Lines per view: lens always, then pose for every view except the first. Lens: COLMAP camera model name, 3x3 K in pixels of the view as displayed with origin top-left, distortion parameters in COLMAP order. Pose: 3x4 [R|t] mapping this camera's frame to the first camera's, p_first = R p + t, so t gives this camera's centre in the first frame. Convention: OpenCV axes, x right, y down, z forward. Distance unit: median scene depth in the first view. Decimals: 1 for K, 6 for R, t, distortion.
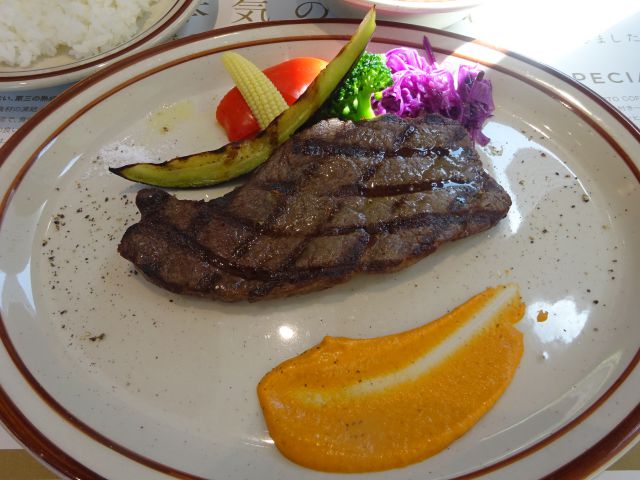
lens RADIAL K [[505.1, 0, 320.0], [0, 505.1, 240.0], [0, 0, 1]] dist [0.041134, 0.003634]
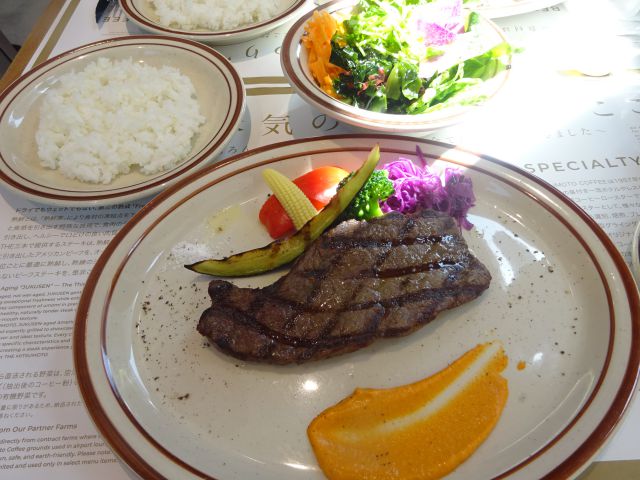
lens RADIAL K [[505.1, 0, 320.0], [0, 505.1, 240.0], [0, 0, 1]] dist [0.041134, 0.003634]
pose [[0.998722, -0.048578, -0.013916, -0.041300], [0.046919, 0.993723, -0.101553, -0.057583], [0.018762, 0.100771, 0.994733, -0.320461]]
